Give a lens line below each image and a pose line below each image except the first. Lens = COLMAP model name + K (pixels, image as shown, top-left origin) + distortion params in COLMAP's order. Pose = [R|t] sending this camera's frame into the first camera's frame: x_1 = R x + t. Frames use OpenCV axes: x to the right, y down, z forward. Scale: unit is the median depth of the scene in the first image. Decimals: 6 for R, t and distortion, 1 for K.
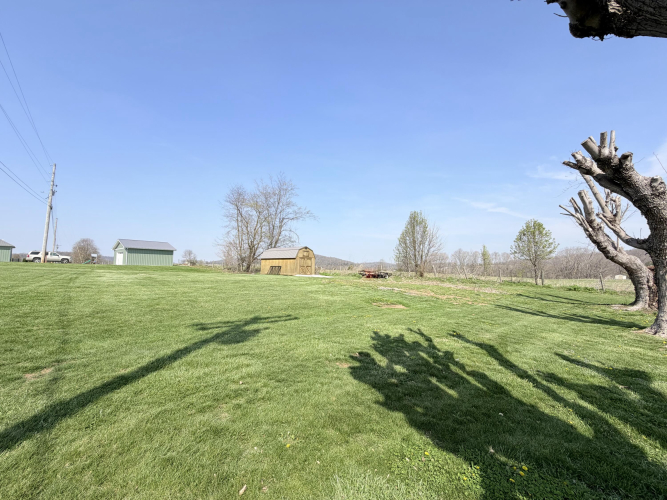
lens RADIAL K [[267.3, 0, 331.9], [0, 267.3, 251.2], [0, 0, 1]] dist [0.009455, -0.001014]
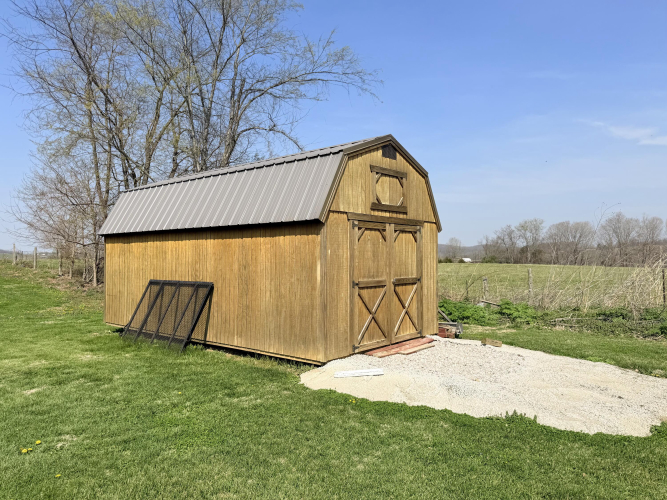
lens RADIAL K [[461.7, 0, 318.9], [0, 461.7, 251.7], [0, 0, 1]] dist [0.086968, 0.000036]
pose [[0.998438, -0.011858, -0.054602, -0.354957], [0.014914, 0.998325, 0.055895, 0.077915], [0.053848, -0.056622, 0.996942, 2.248387]]
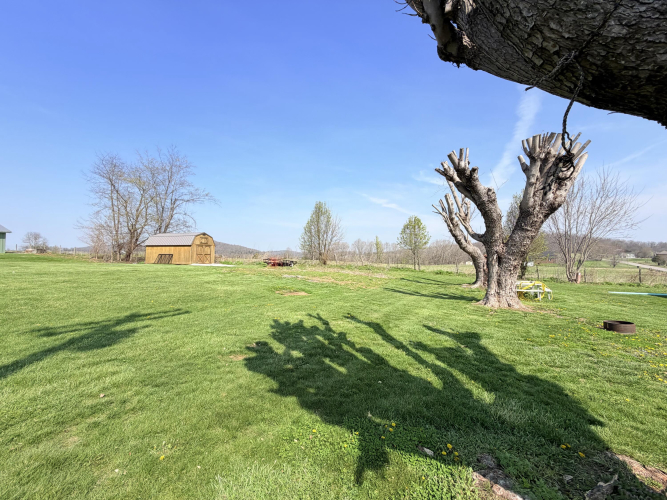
lens RADIAL K [[267.3, 0, 331.0], [0, 267.3, 251.0], [0, 0, 1]] dist [0.009455, -0.001014]
pose [[0.942205, 0.006534, 0.334972, 0.012730], [-0.020760, 0.999027, 0.038904, 0.001383], [-0.334392, -0.043610, 0.941424, 0.004288]]
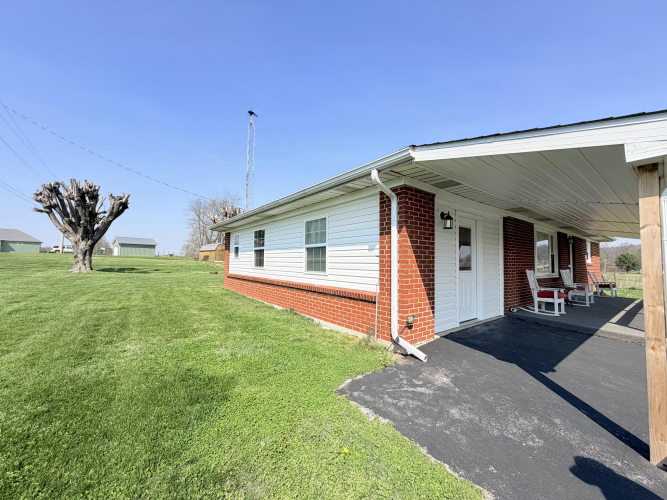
lens RADIAL K [[267.3, 0, 331.8], [0, 267.3, 249.7], [0, 0, 1]] dist [0.009455, -0.001014]
pose [[0.999107, 0.001252, -0.042241, 1.720868], [-0.000508, 0.999845, 0.017619, -0.017301], [0.042257, -0.017582, 0.998952, -1.504778]]
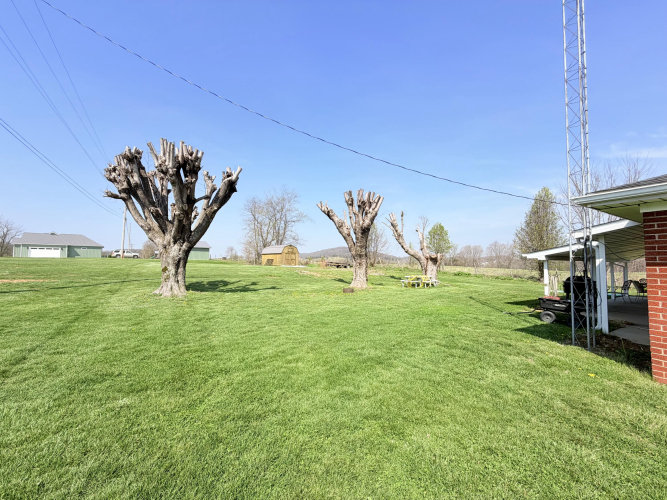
lens RADIAL K [[267.3, 0, 333.1], [0, 267.3, 247.7], [0, 0, 1]] dist [0.009455, -0.001014]
pose [[0.988433, -0.012257, -0.151160, 0.940882], [0.013476, 0.999884, 0.007041, -0.025924], [0.151056, -0.008996, 0.988484, -0.888751]]
